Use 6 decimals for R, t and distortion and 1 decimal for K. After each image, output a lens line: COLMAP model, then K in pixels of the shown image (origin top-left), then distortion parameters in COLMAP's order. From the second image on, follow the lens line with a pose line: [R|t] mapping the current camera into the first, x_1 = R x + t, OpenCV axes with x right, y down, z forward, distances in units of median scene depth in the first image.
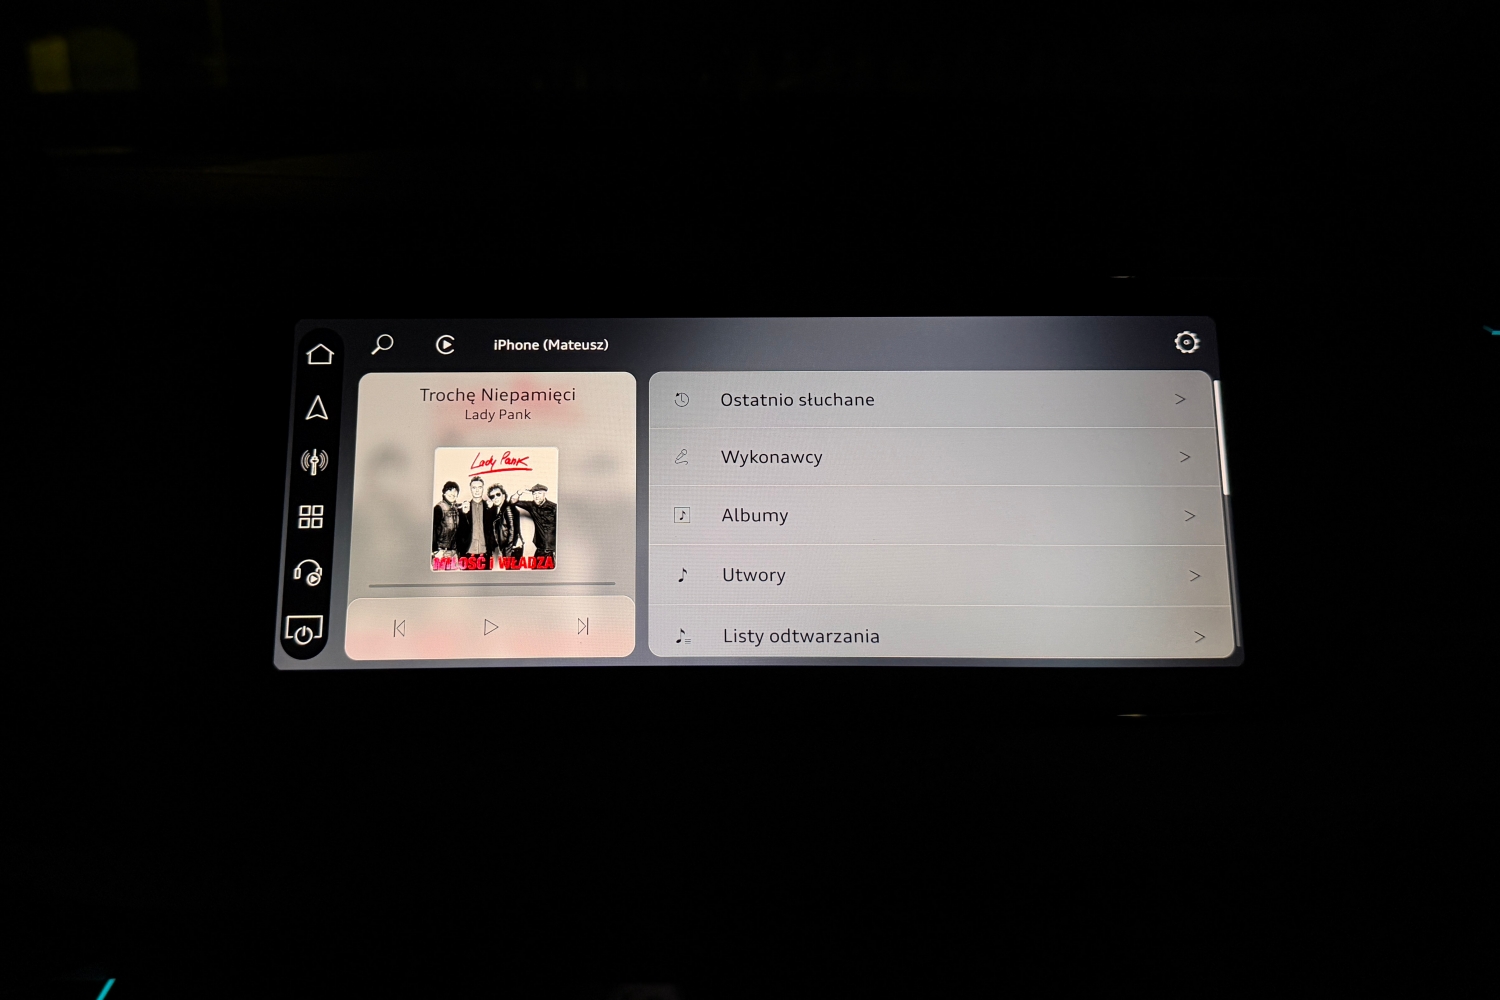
lens RADIAL K [[1025.2, 0, 745.6], [0, 1025.2, 444.2], [0, 0, 1]] dist [0.081119, -0.237767]
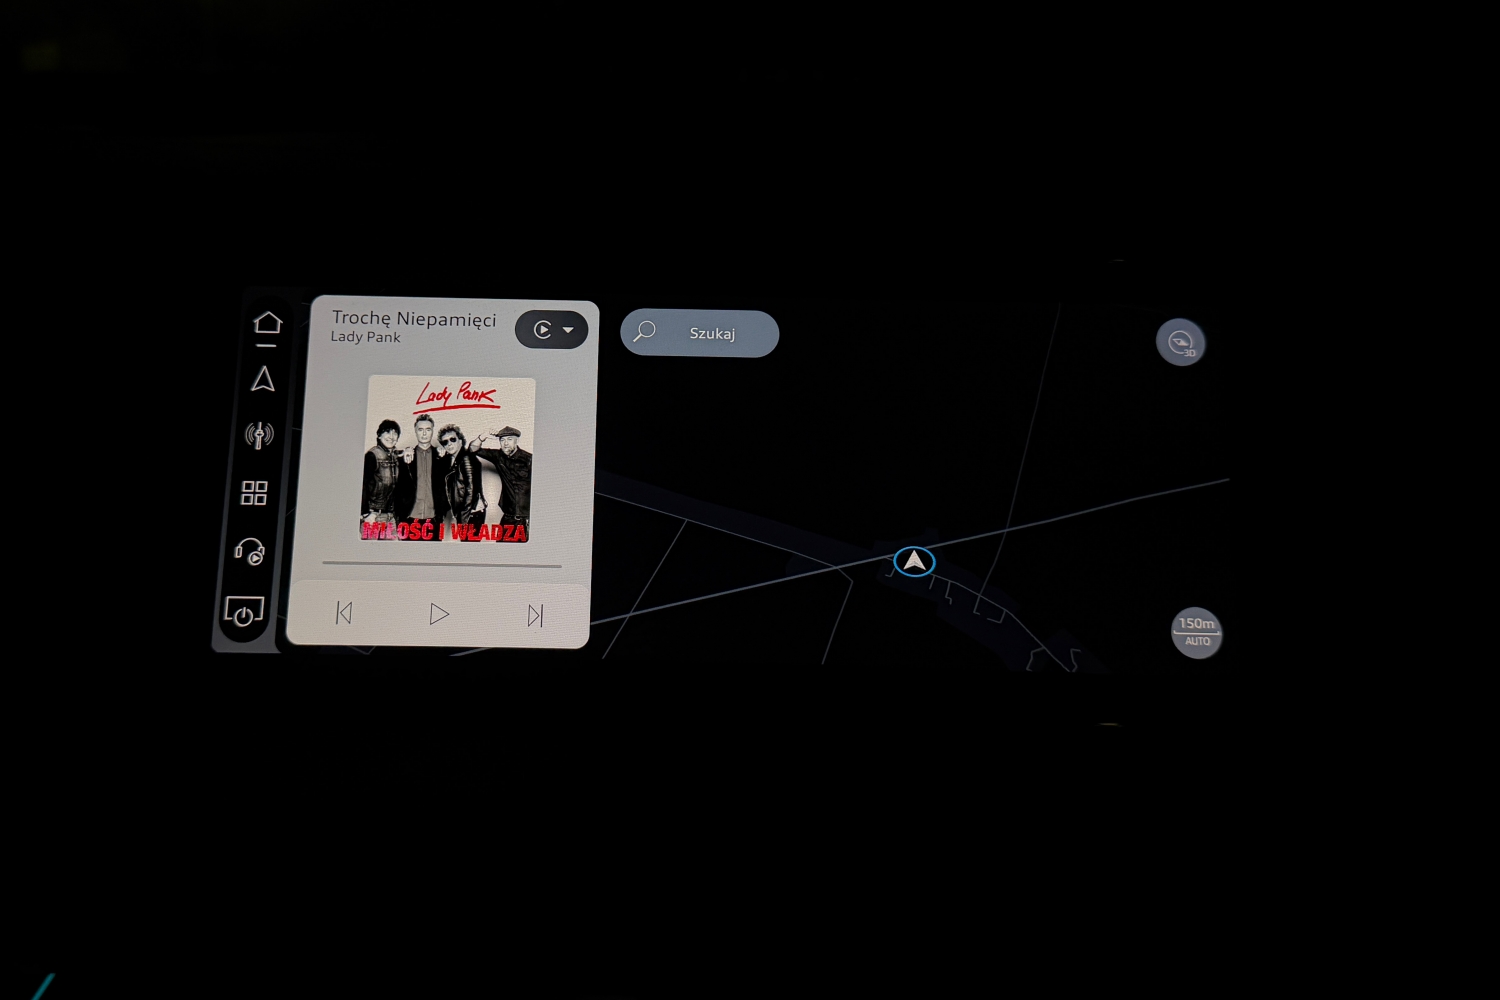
lens RADIAL K [[1025.2, 0, 745.6], [0, 1025.2, 444.2], [0, 0, 1]] dist [0.081119, -0.237767]
pose [[0.998847, 0.026663, 0.039927, -0.059428], [-0.027018, 0.999600, 0.008373, 0.040240], [-0.039687, -0.009442, 0.999168, 0.250207]]
